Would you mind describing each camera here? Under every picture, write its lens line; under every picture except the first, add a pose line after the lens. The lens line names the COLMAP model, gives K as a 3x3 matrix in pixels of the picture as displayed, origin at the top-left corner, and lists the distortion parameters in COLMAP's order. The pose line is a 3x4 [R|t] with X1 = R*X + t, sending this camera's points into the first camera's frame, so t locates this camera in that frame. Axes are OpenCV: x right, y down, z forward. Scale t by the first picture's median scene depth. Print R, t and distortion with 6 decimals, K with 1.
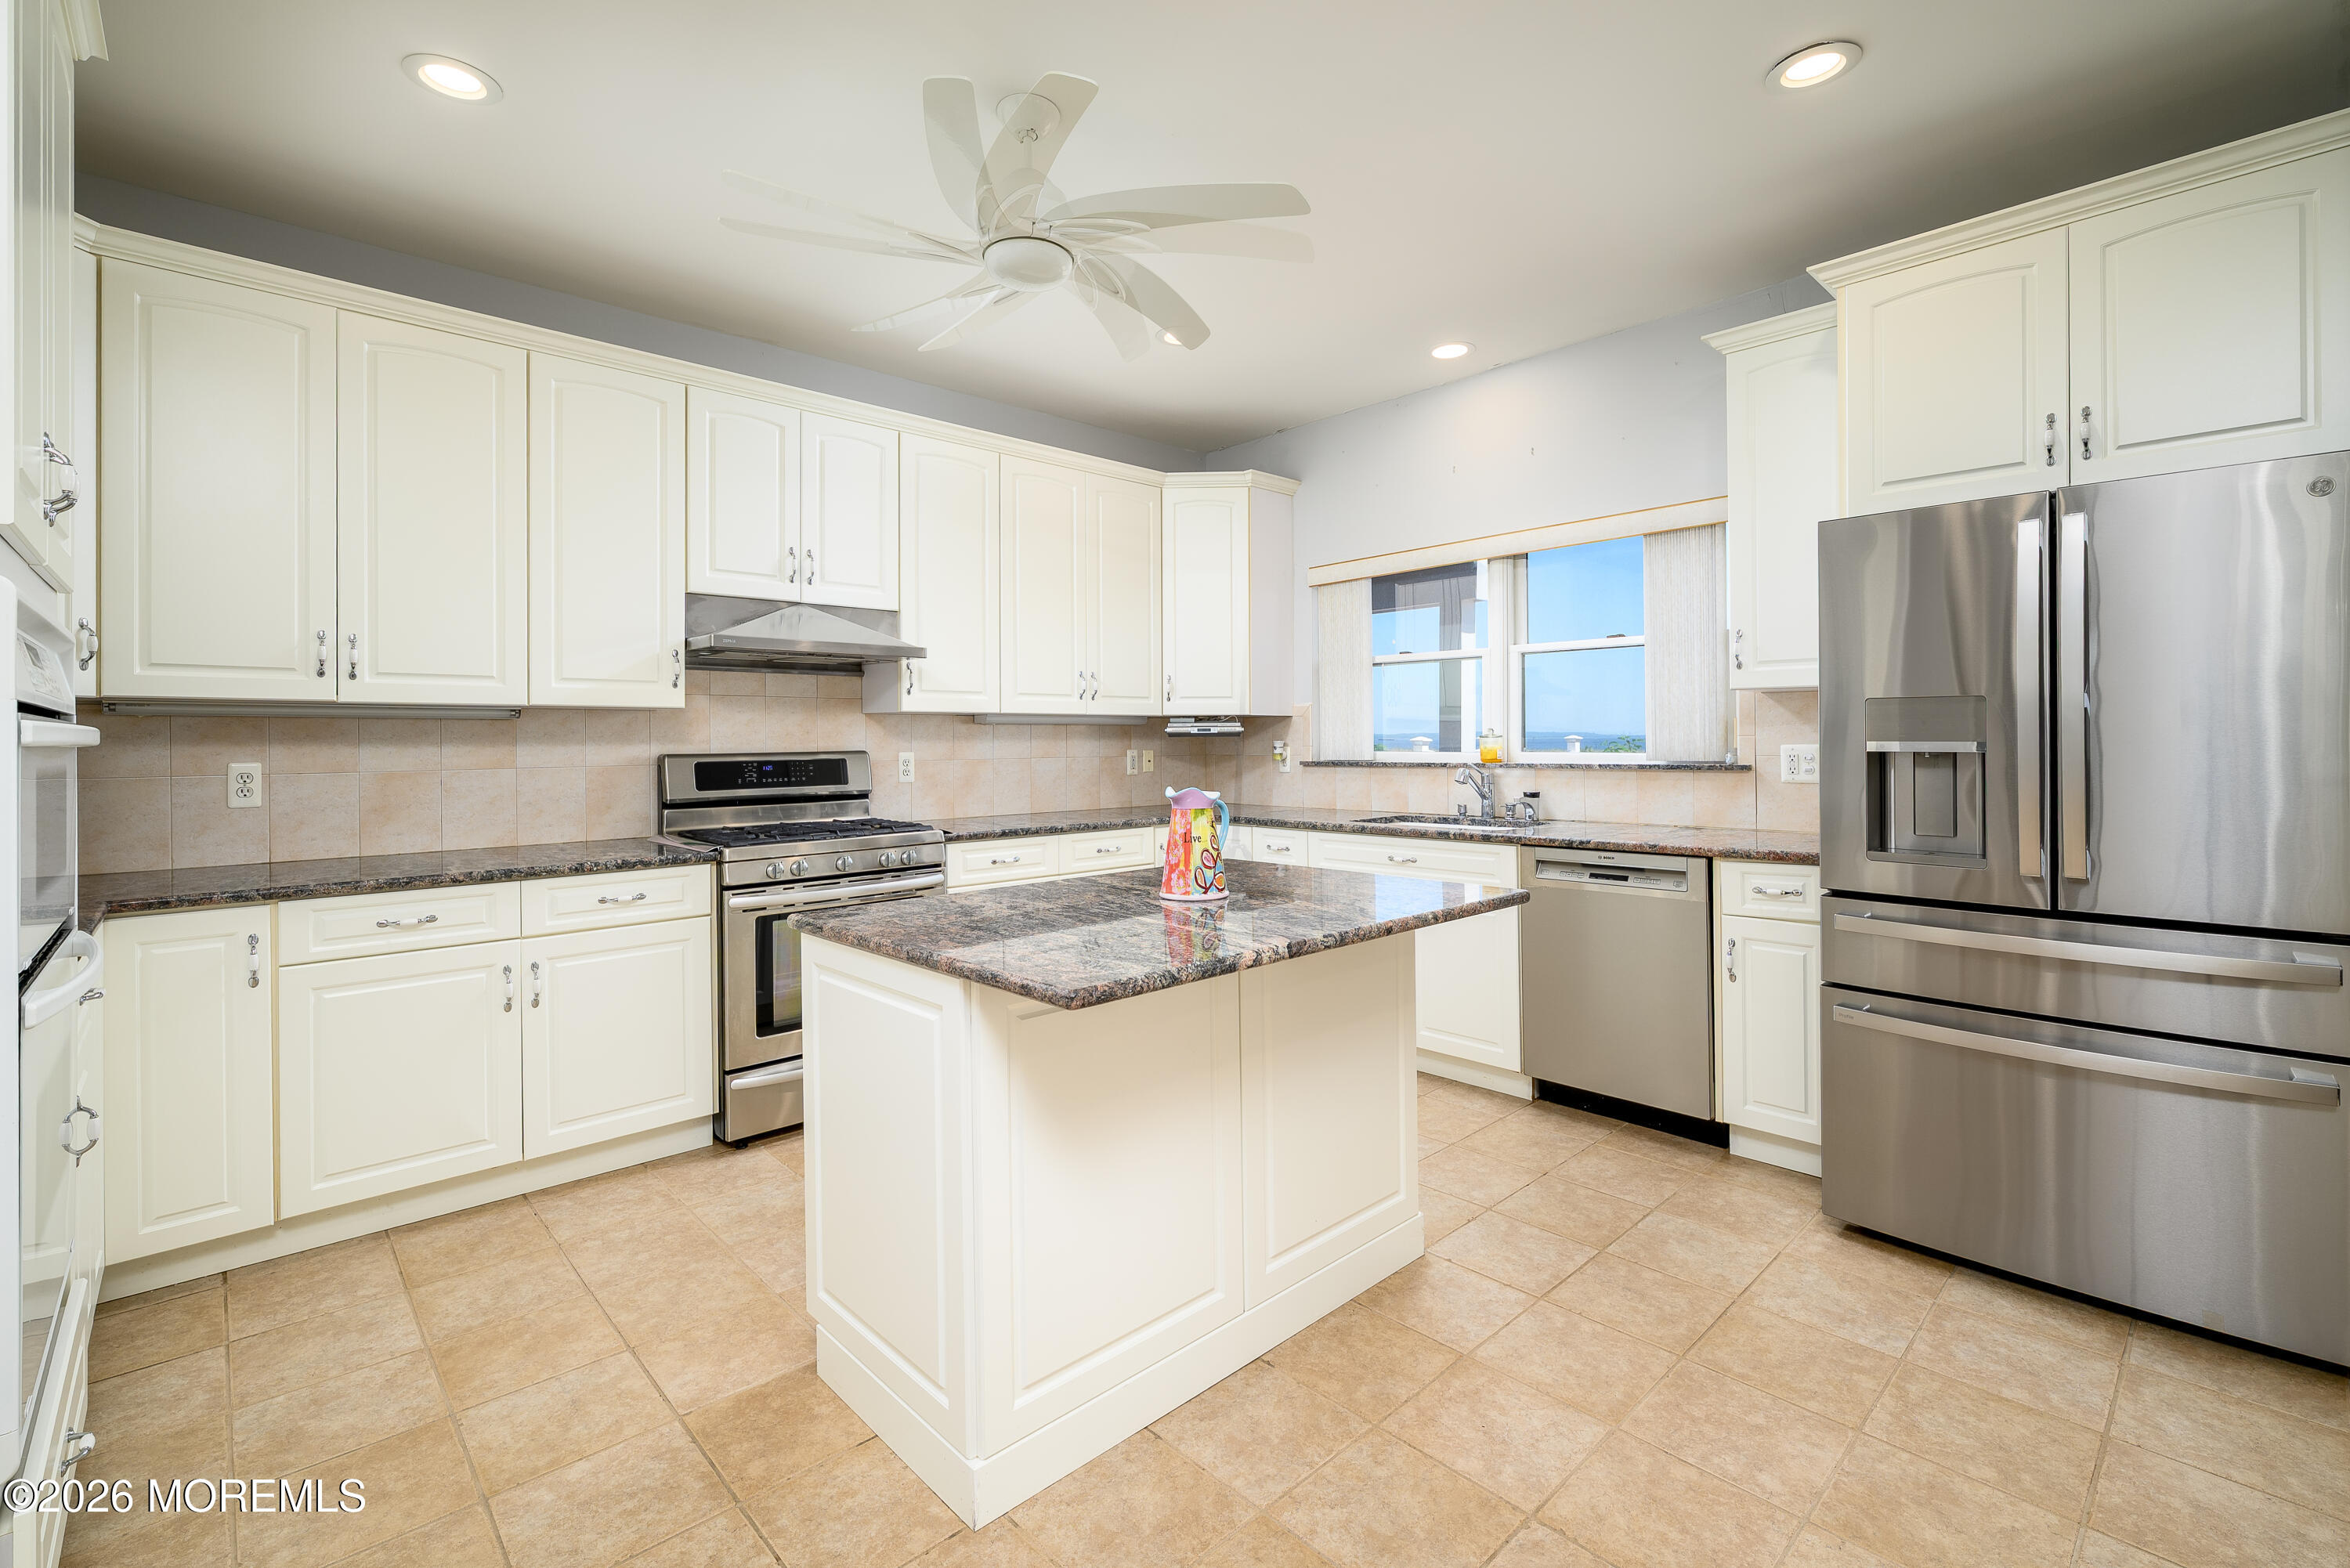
lens RADIAL K [[1048.4, 0, 1178.9], [0, 1048.4, 735.7], [0, 0, 1]] dist [-0.001750, -0.000180]
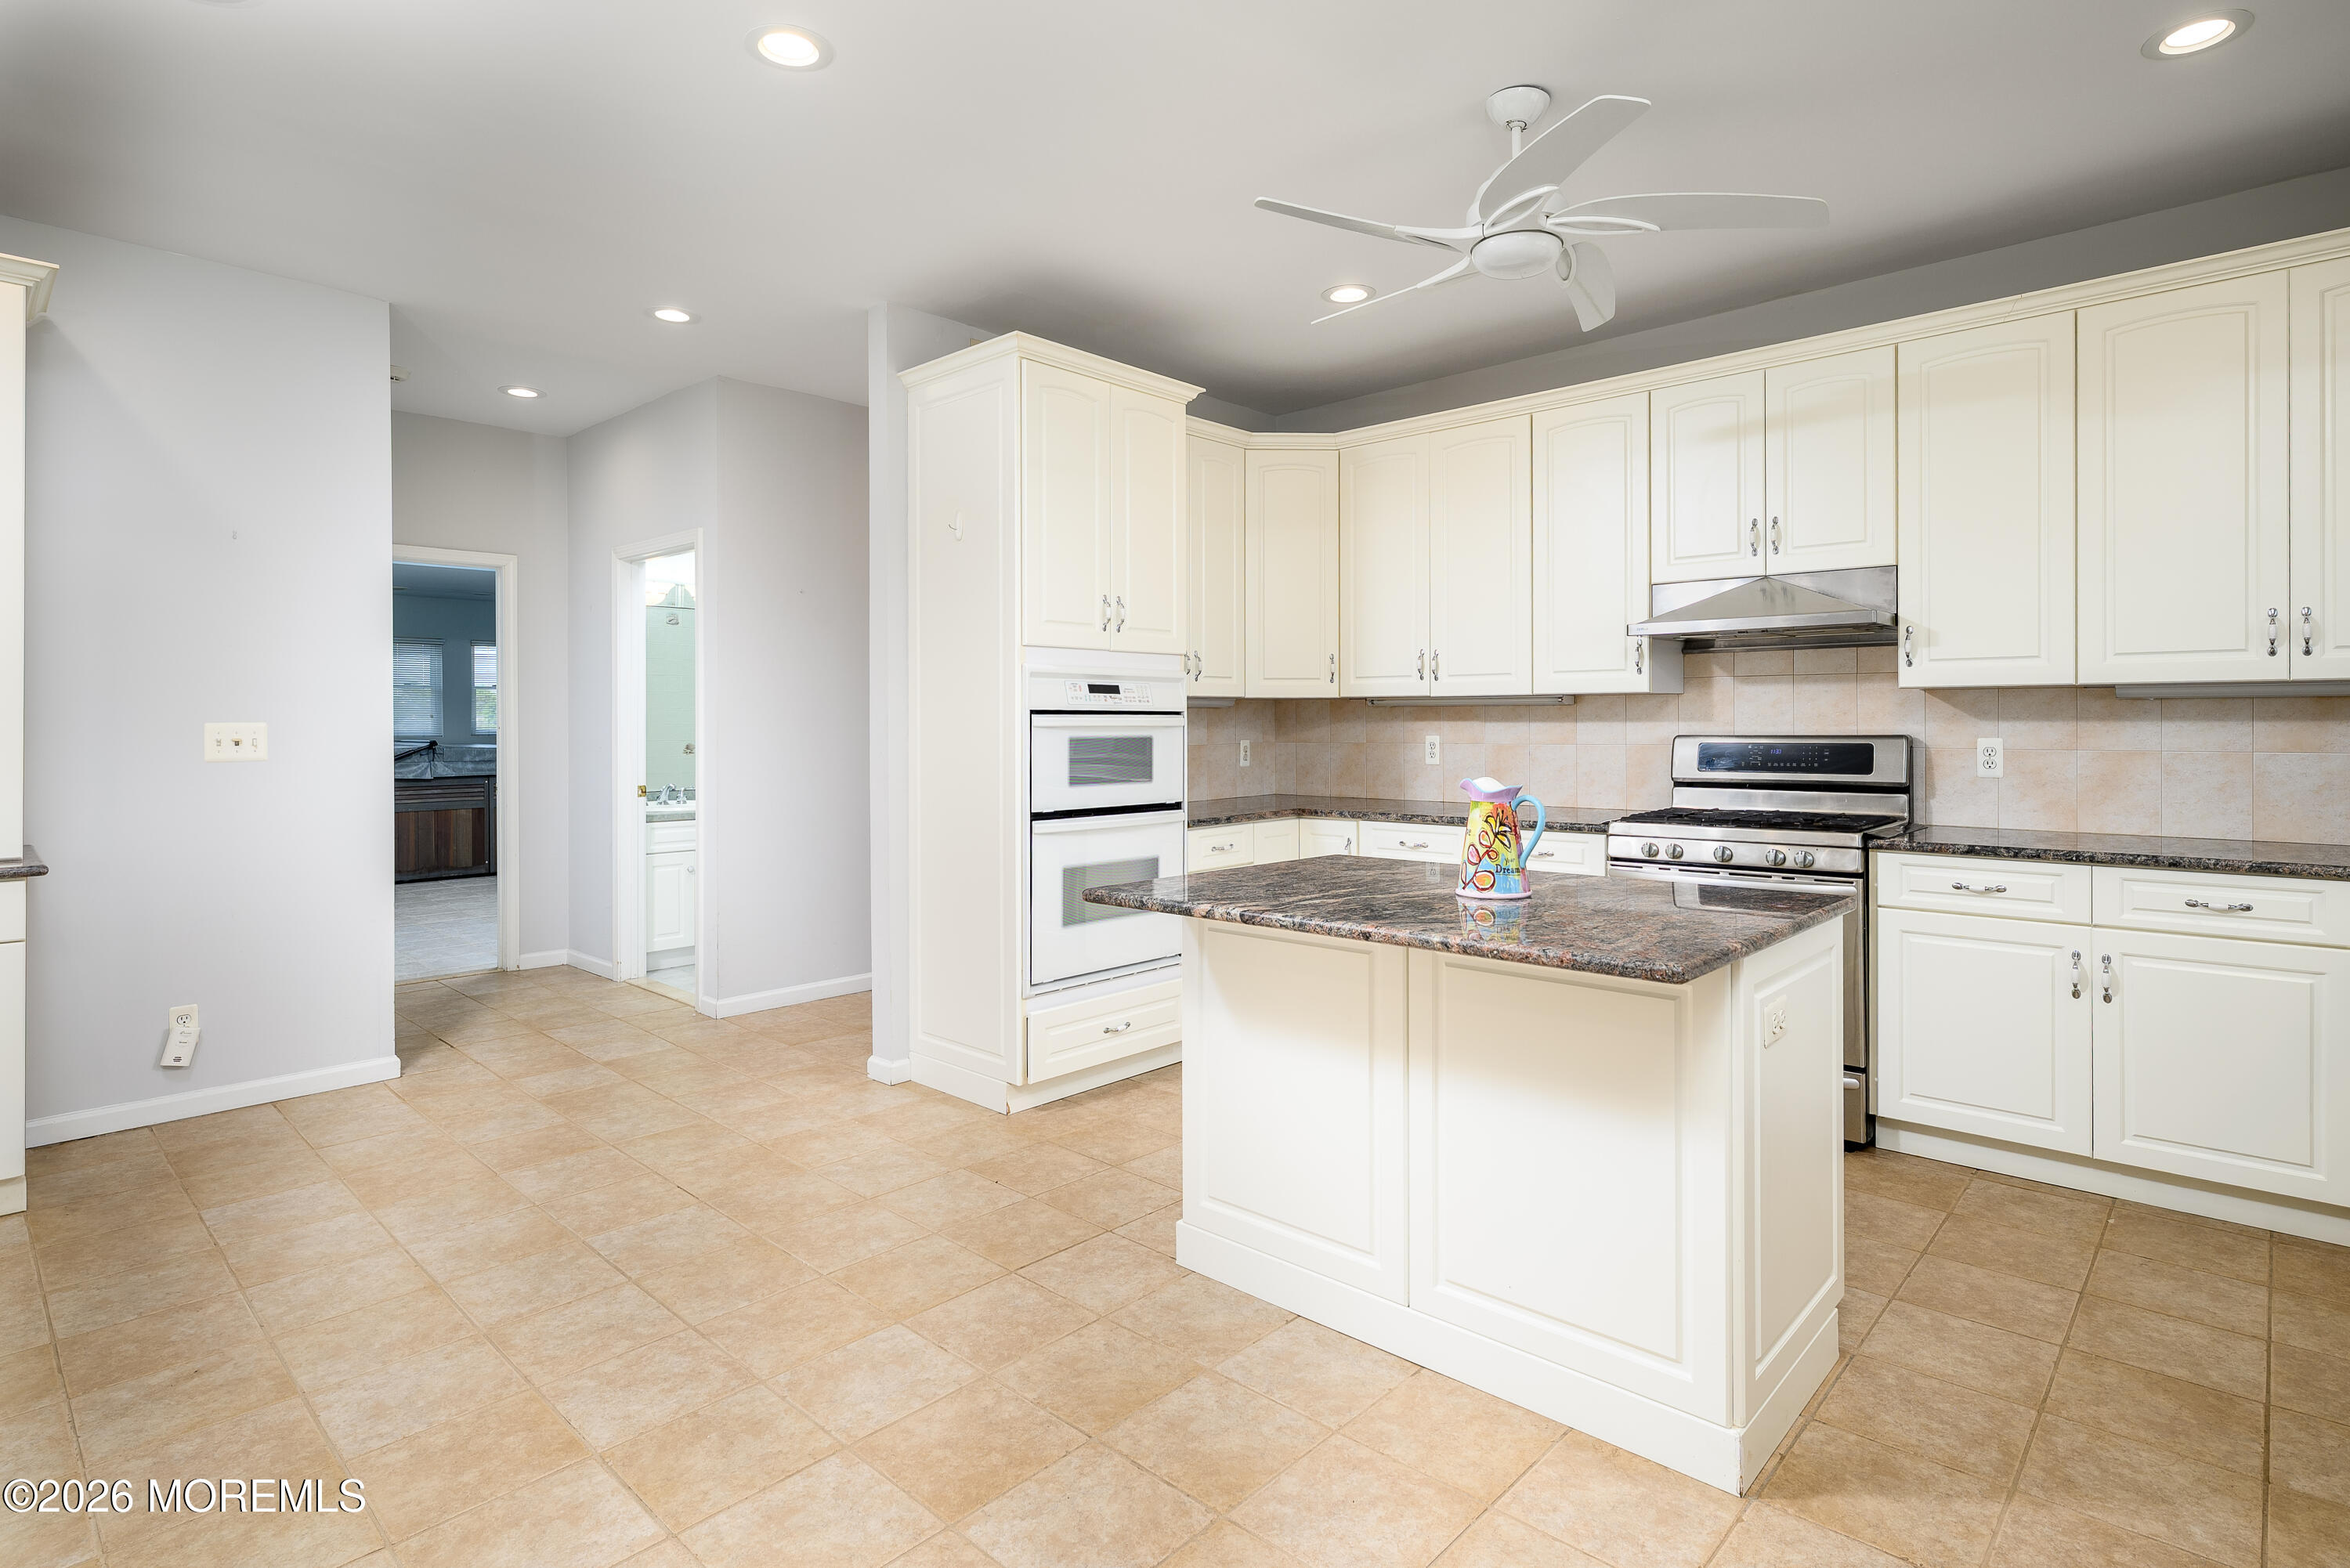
lens RADIAL K [[1181.3, 0, 1191.6], [0, 1181.3, 740.8], [0, 0, 1]] dist [0.000566, 0.000420]
pose [[0.075011, 0.021491, -0.996951, 0.815659], [0.006346, 0.999737, 0.022029, -0.007297], [0.997163, -0.007979, 0.074855, 0.508764]]
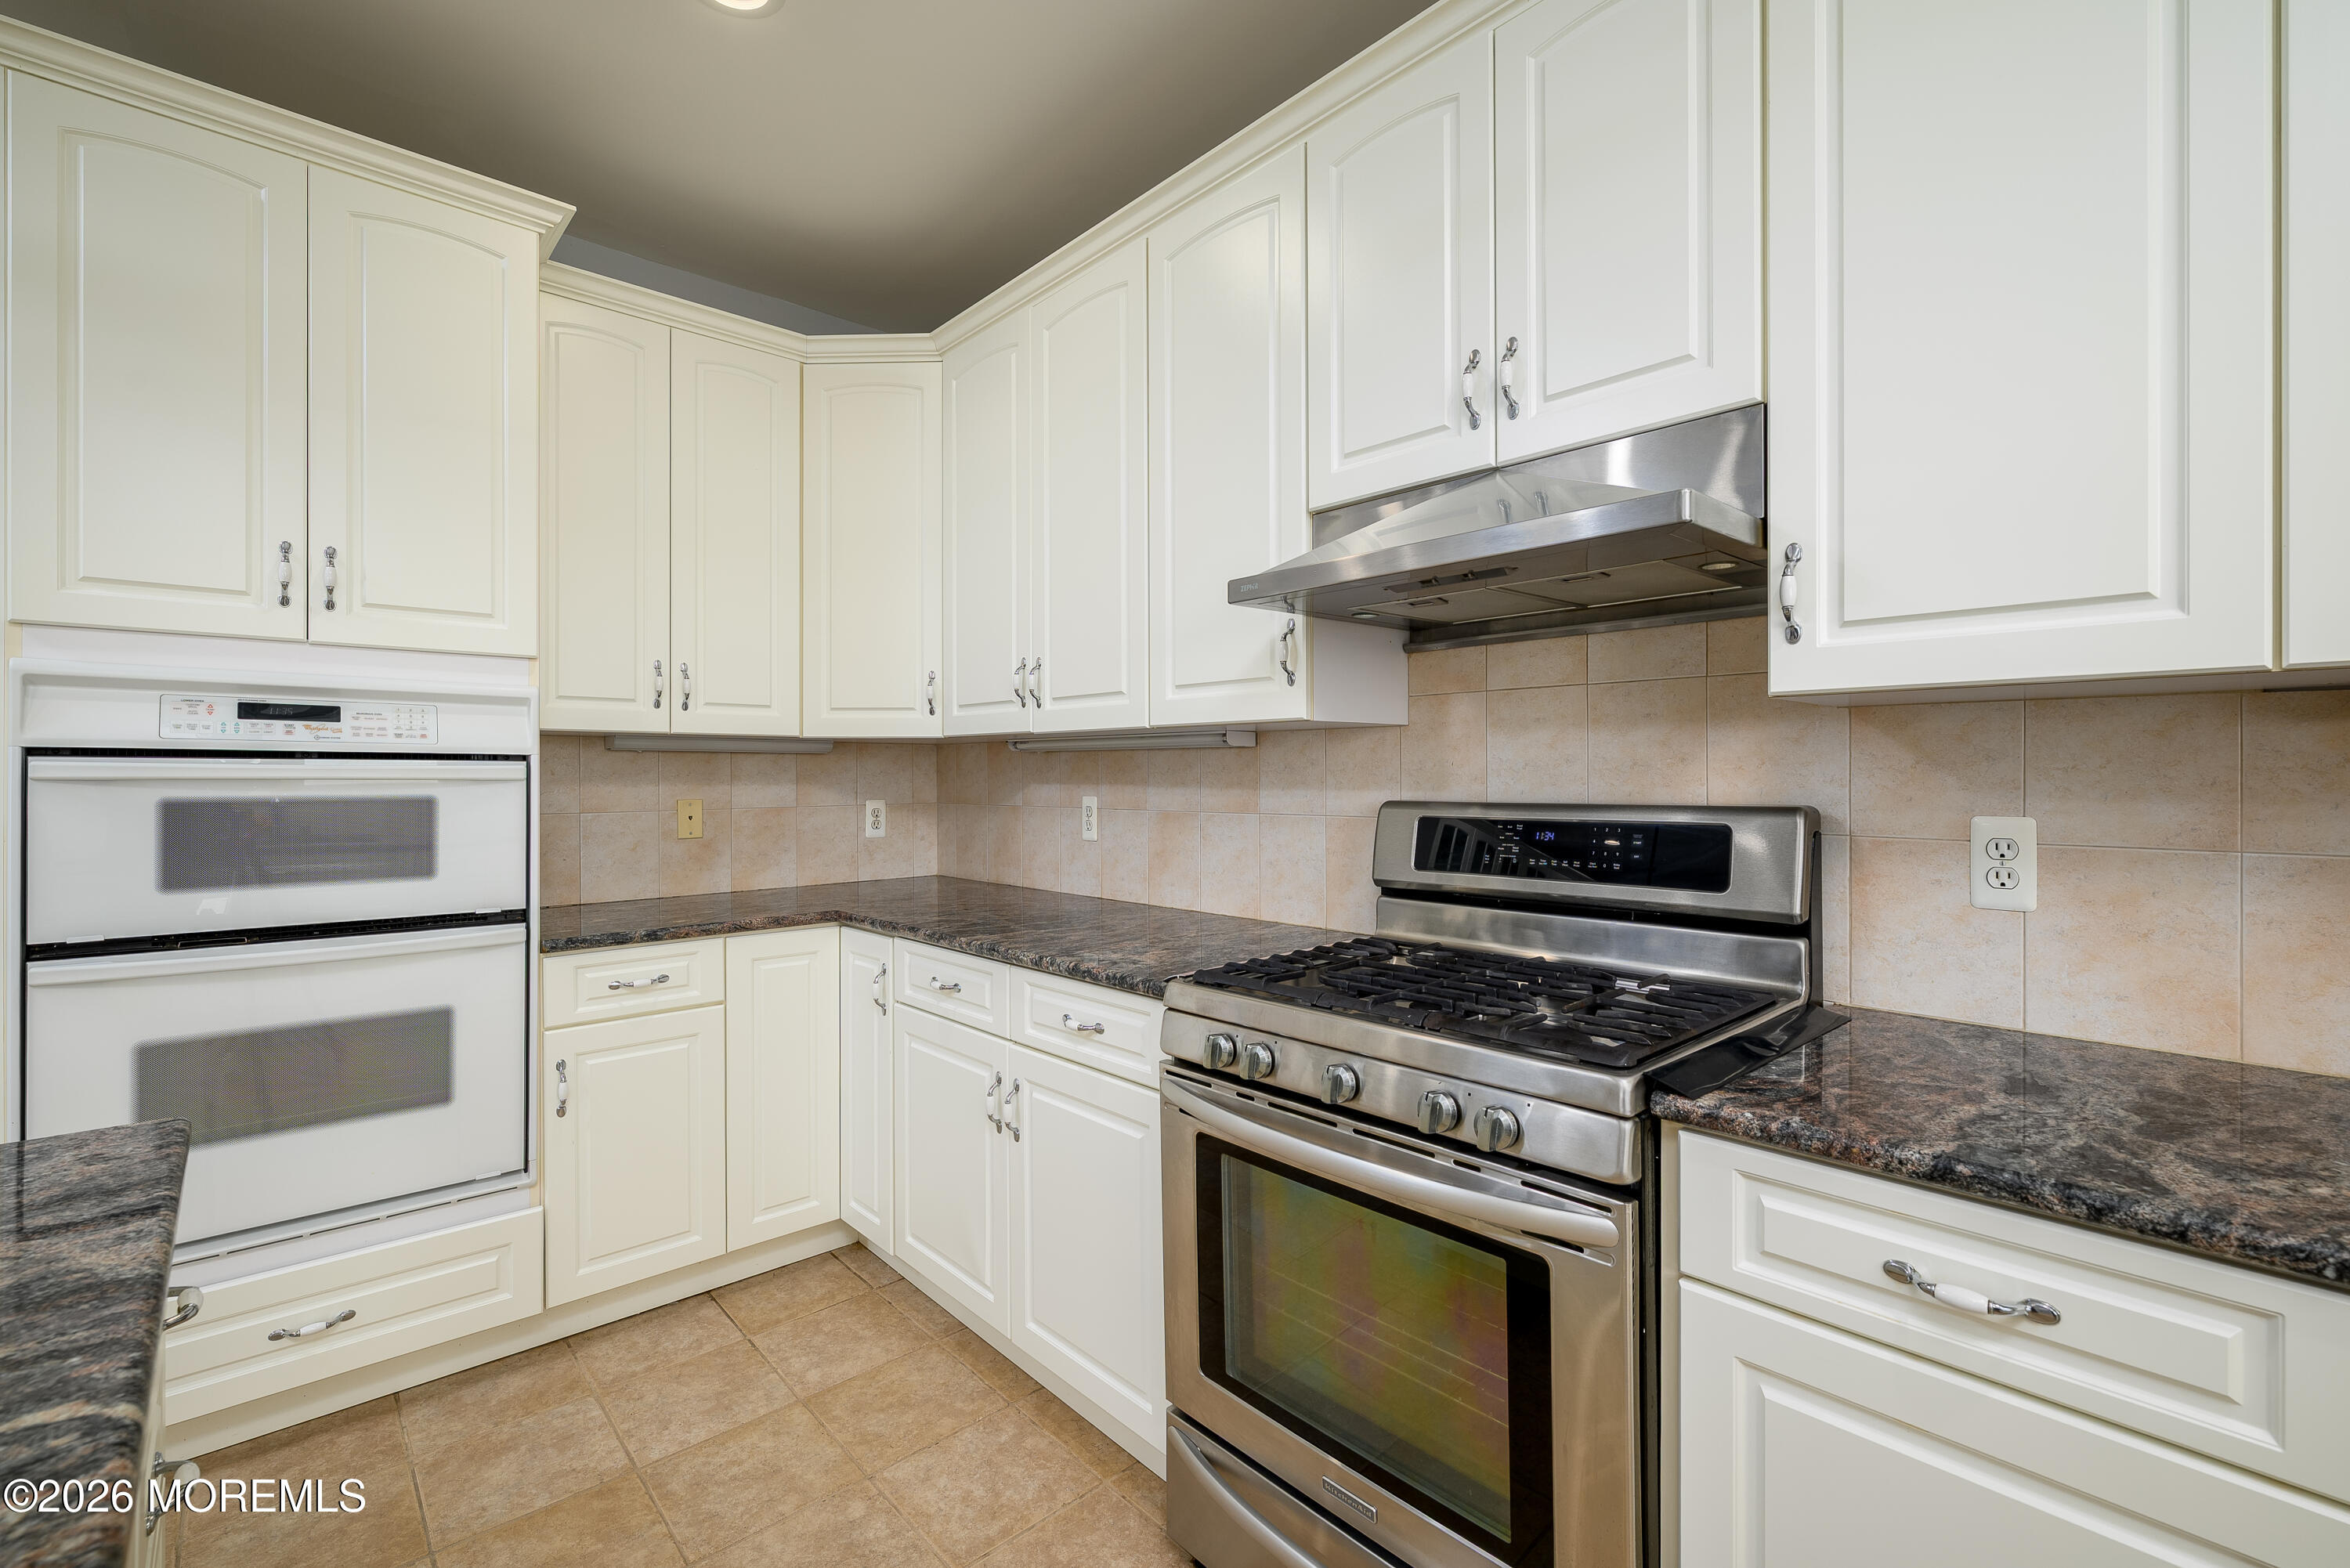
lens RADIAL K [[1010.1, 0, 1175.0], [0, 1010.1, 784.0], [0, 0, 1]] dist [-0.001804, -0.000214]
pose [[-0.013664, 0.012409, -0.999830, 0.082245], [0.002254, 0.999921, 0.012379, 0.001640], [0.999904, -0.002085, -0.013691, 1.085104]]
